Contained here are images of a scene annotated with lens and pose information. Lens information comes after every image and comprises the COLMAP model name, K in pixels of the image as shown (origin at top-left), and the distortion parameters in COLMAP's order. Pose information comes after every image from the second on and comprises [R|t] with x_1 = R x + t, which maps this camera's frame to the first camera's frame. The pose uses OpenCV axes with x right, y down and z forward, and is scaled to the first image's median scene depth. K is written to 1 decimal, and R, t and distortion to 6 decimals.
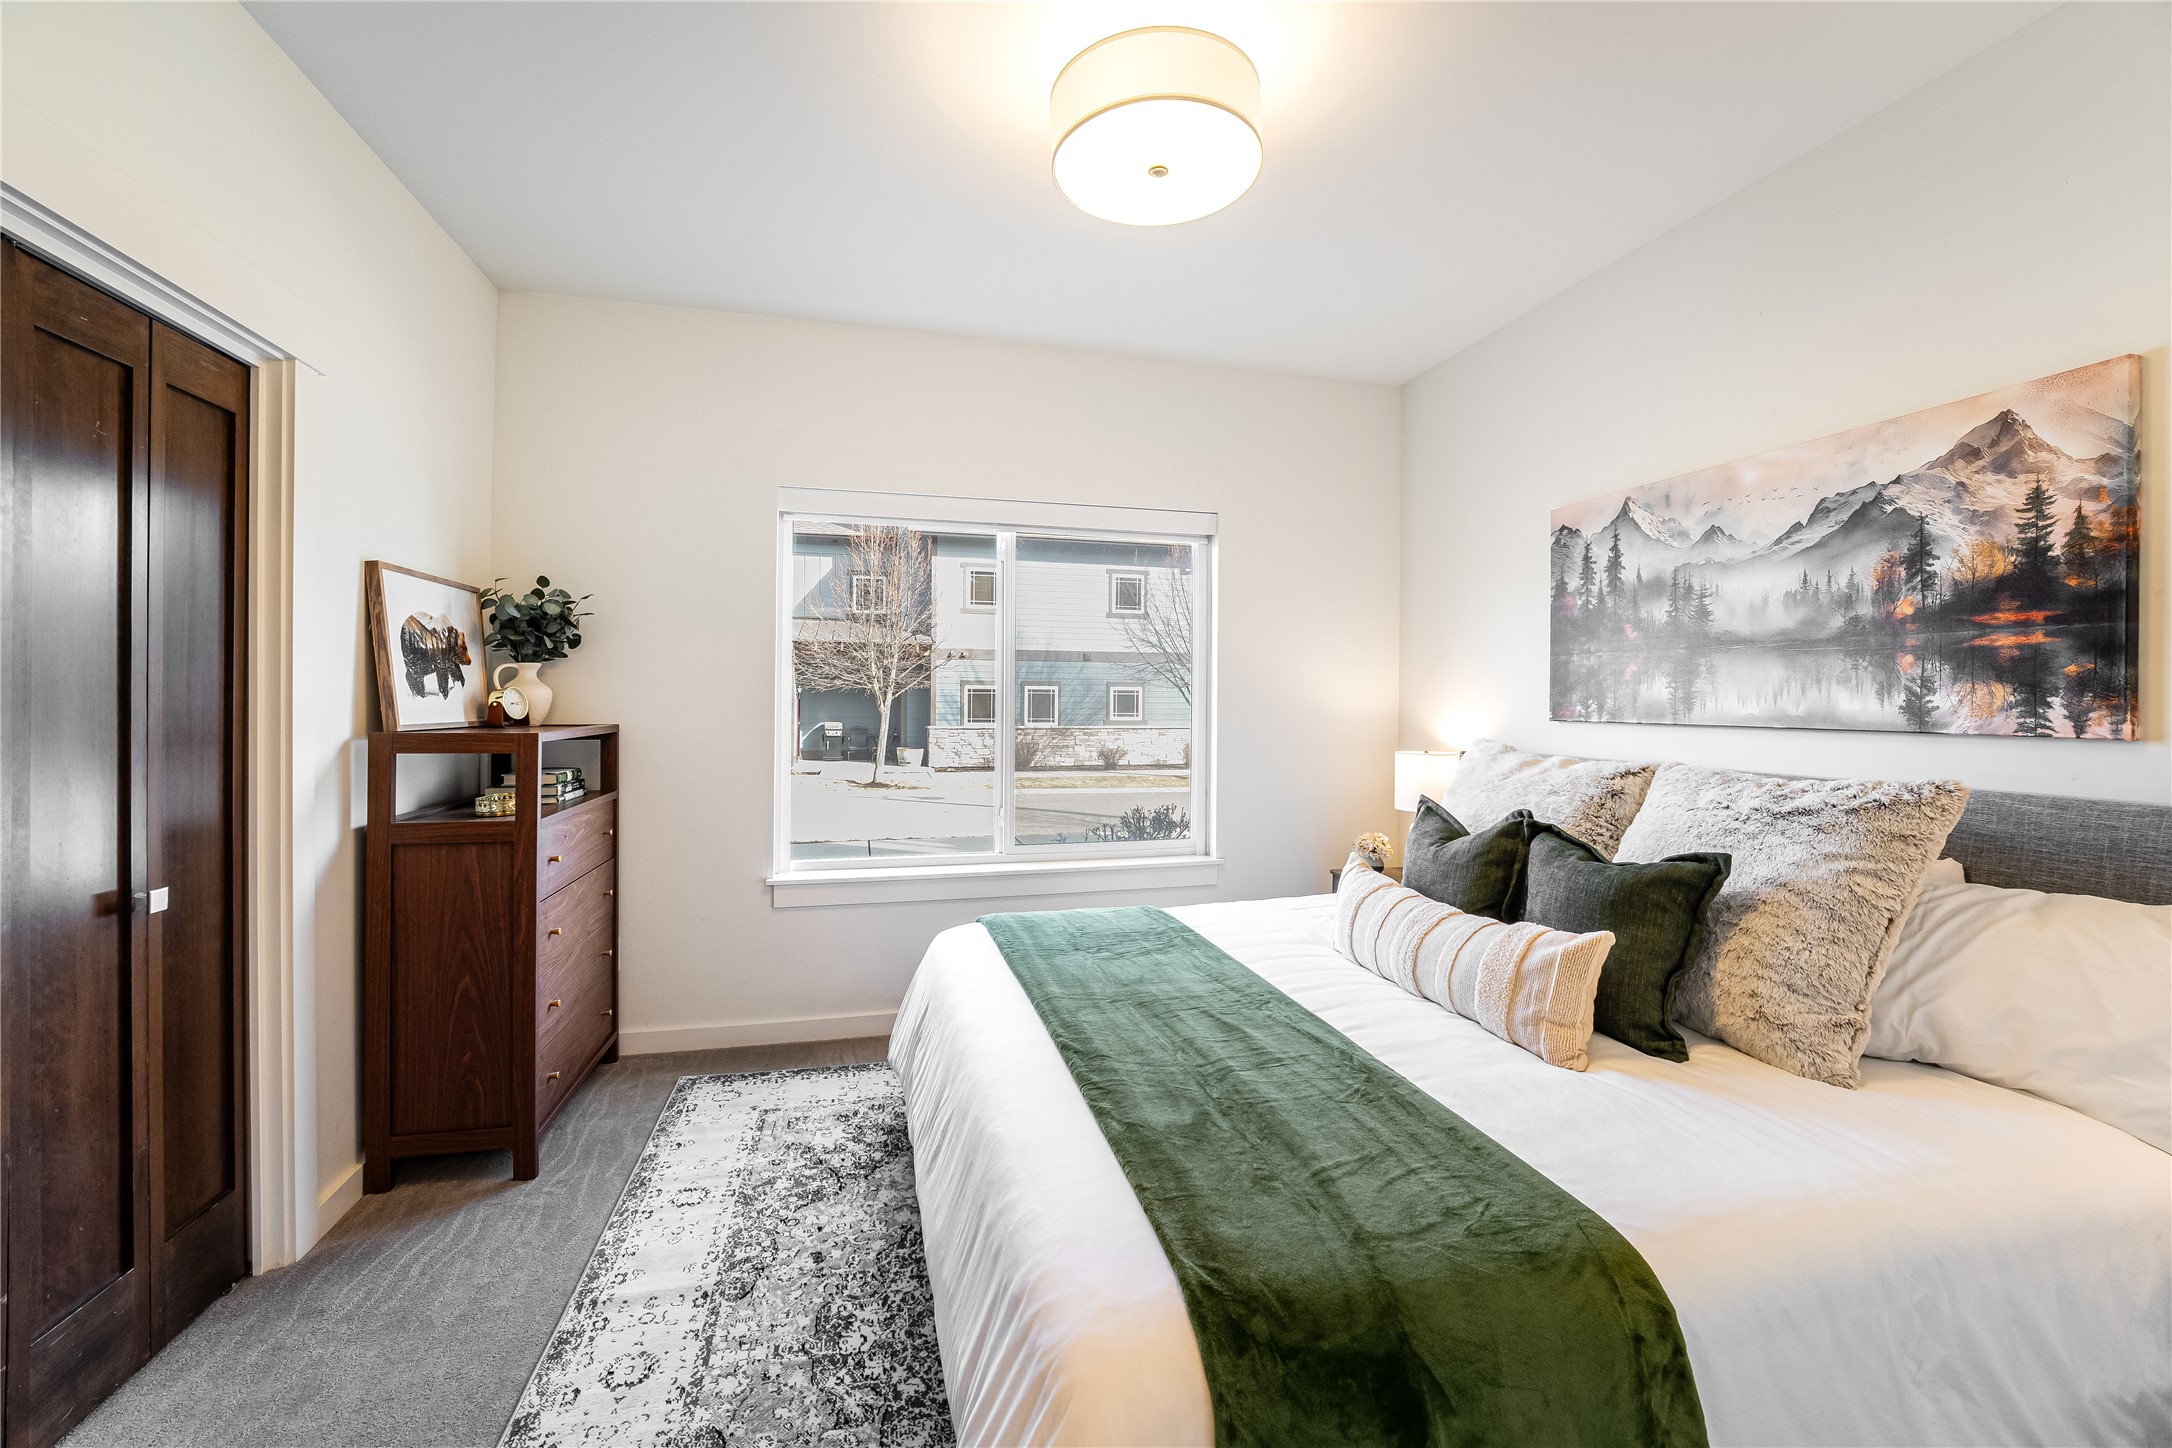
lens RADIAL K [[901.1, 0, 1079.9], [0, 901.1, 709.7], [0, 0, 1]] dist [0.000056, 0.000085]
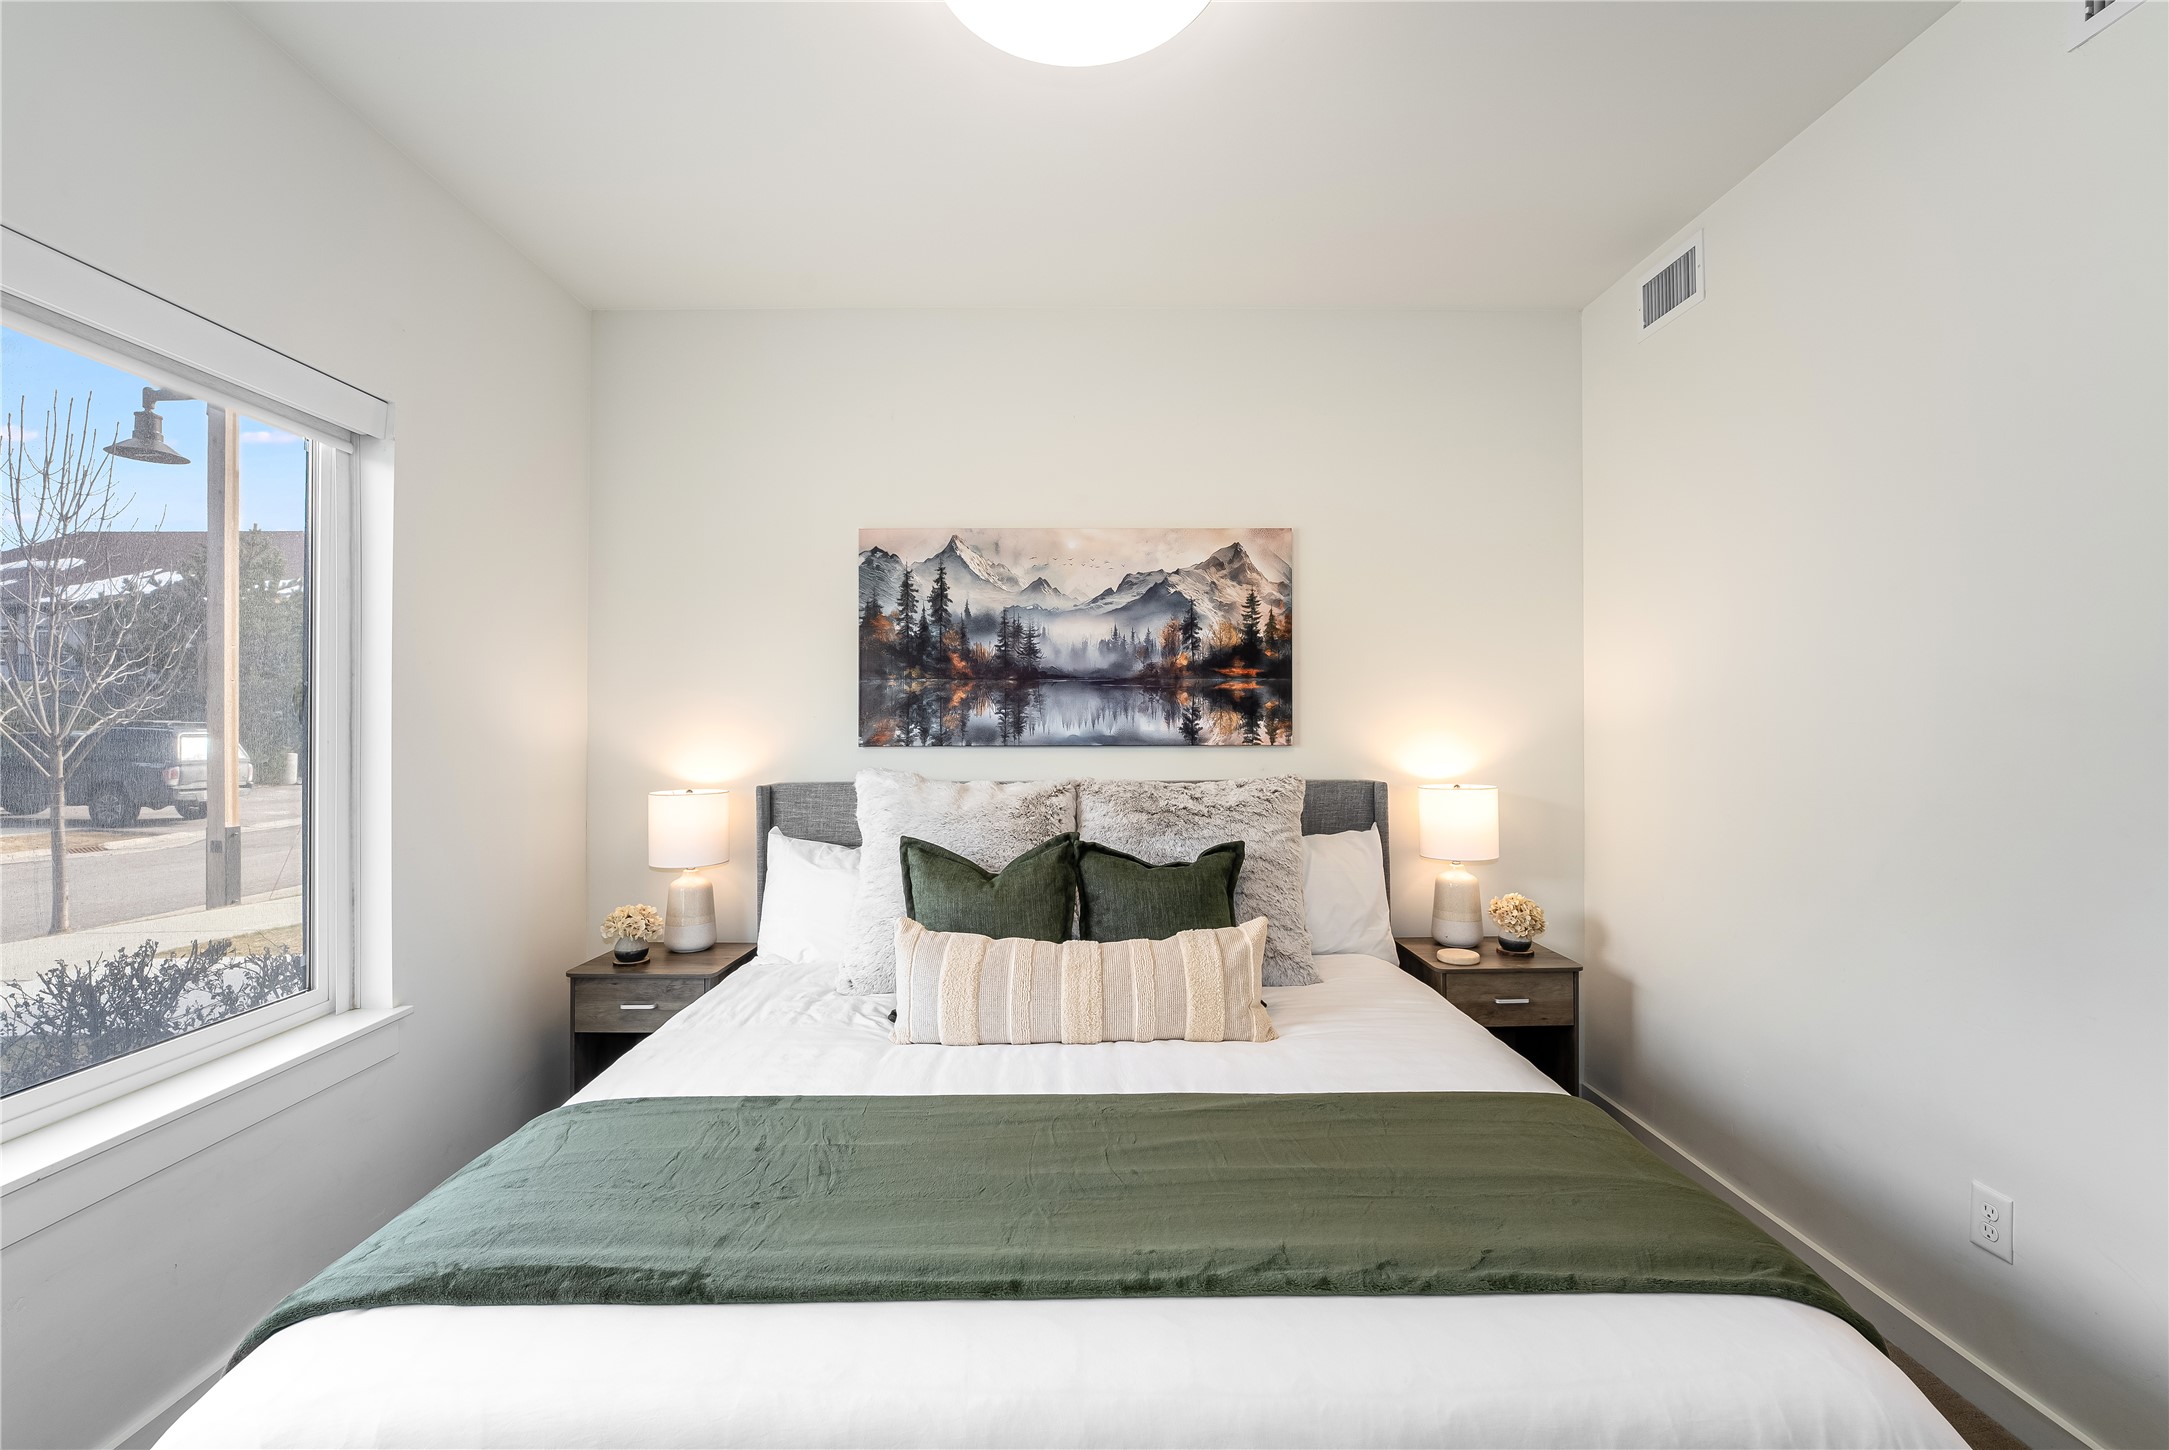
lens RADIAL K [[916.4, 0, 1084.5], [0, 916.4, 725.0], [0, 0, 1]] dist [-0.014199, 0.000279]
pose [[0.224814, -0.008293, 0.974366, -0.537085], [0.015921, 0.999862, 0.004836, -0.016714], [-0.974272, 0.014426, 0.224915, 0.773874]]
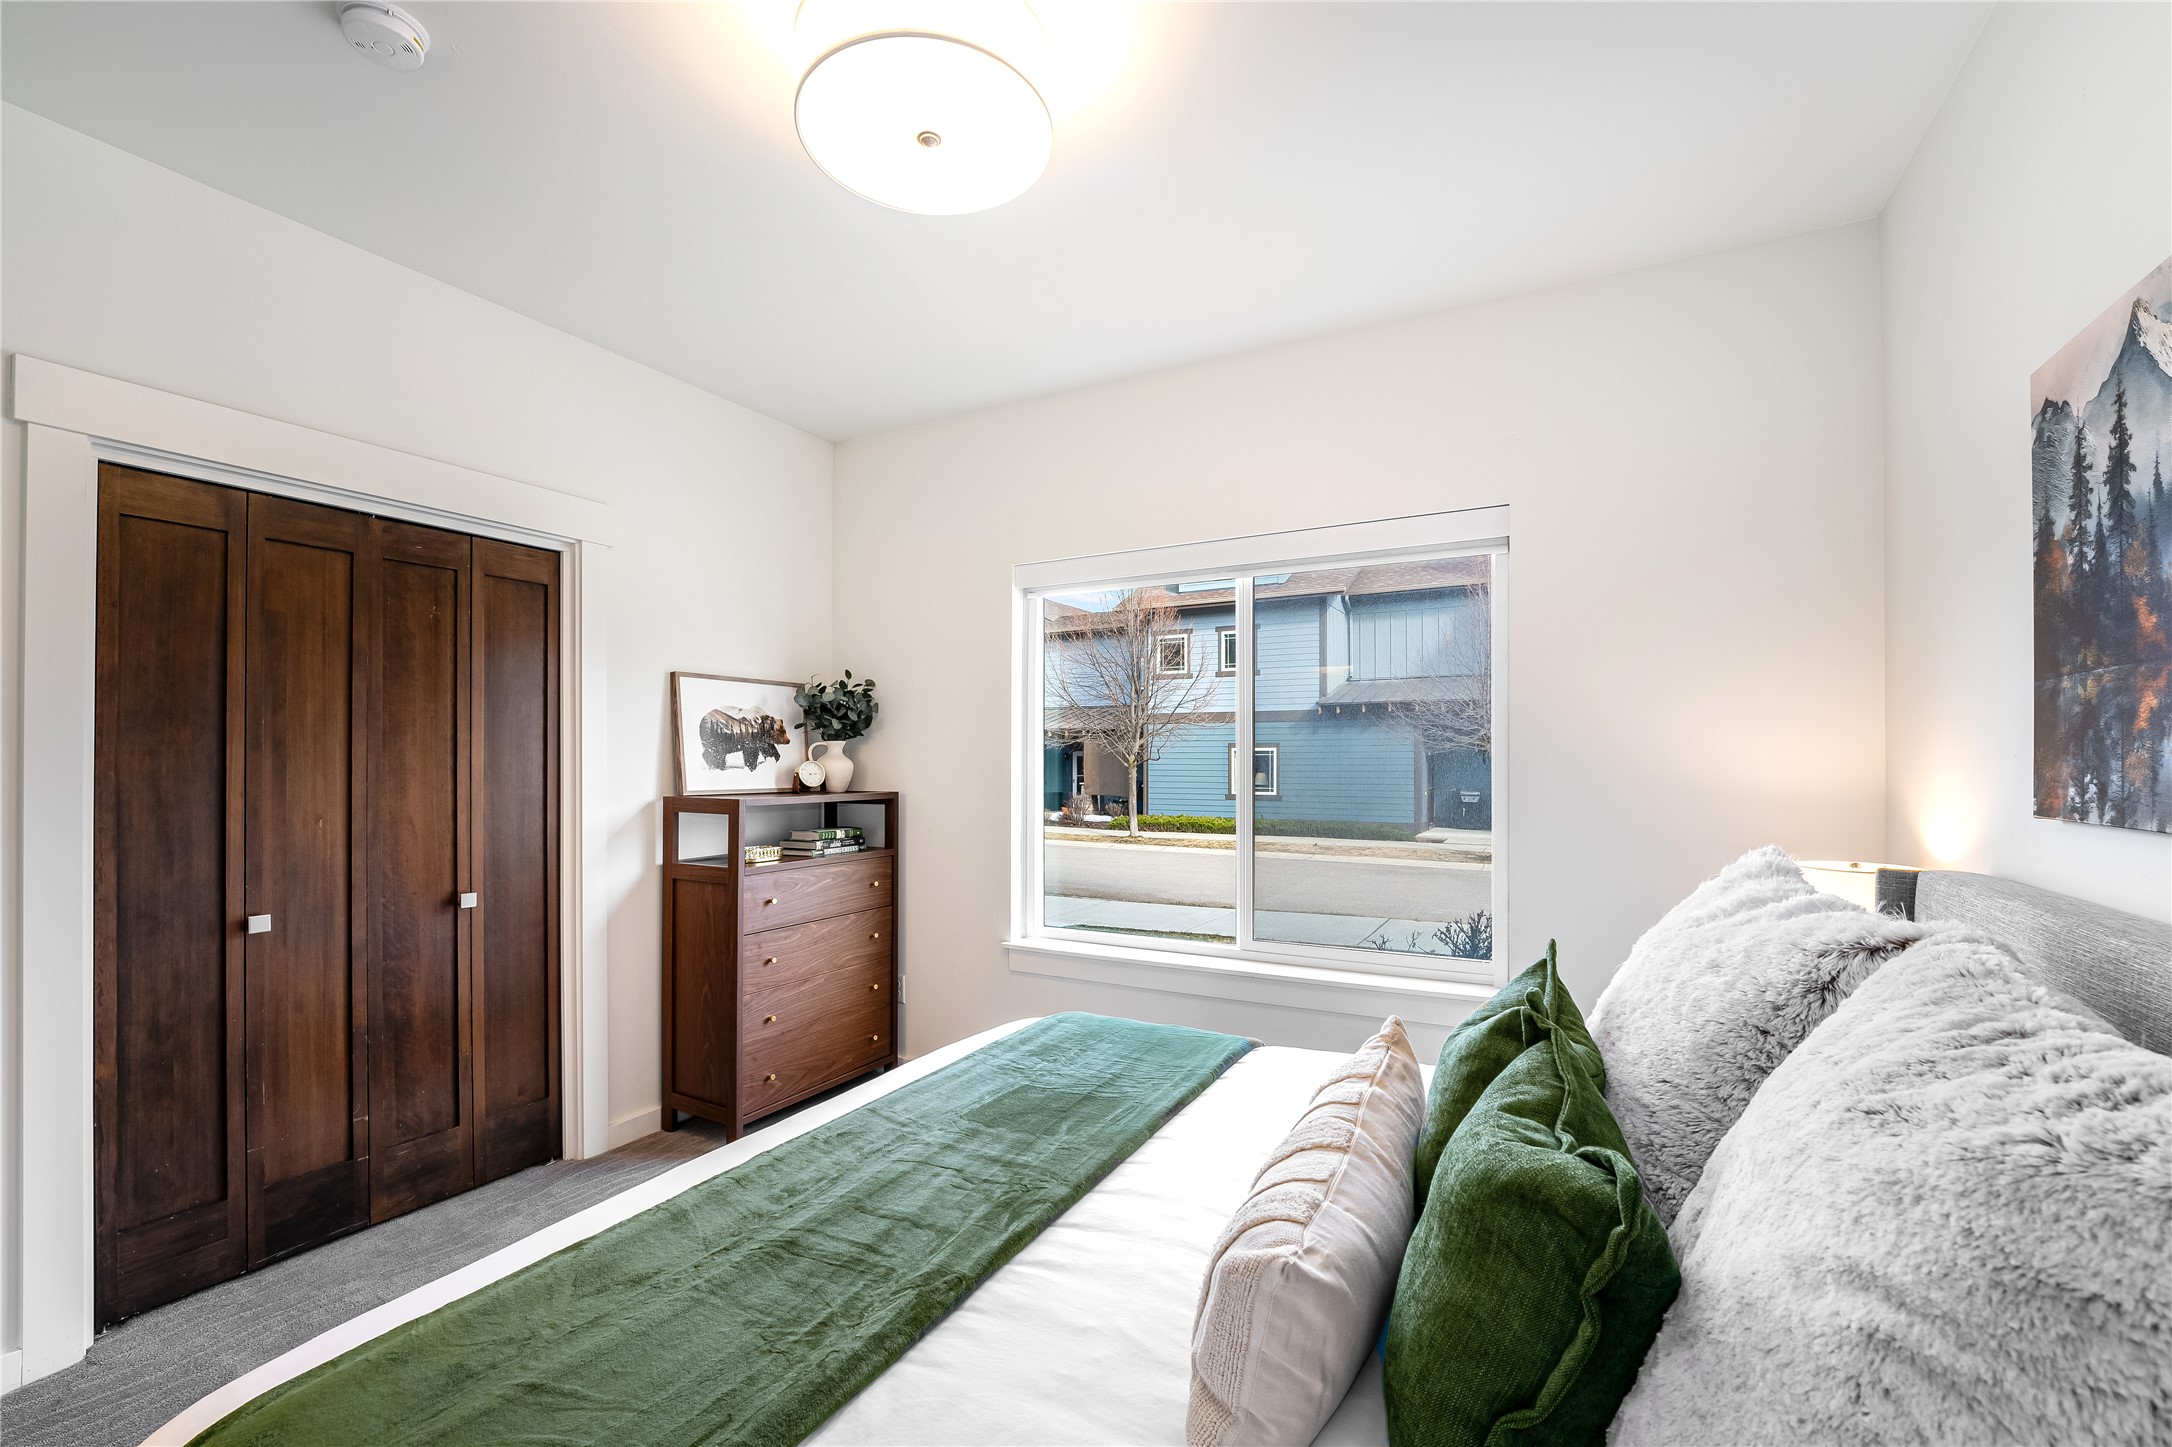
lens RADIAL K [[904.2, 0, 1083.0], [0, 904.2, 766.6], [0, 0, 1]] dist [-0.015872, 0.000081]
pose [[0.732189, -0.002068, -0.681099, 0.671394], [-0.002655, 0.999979, -0.005890, -0.014689], [0.681097, 0.006120, 0.732168, 0.452894]]
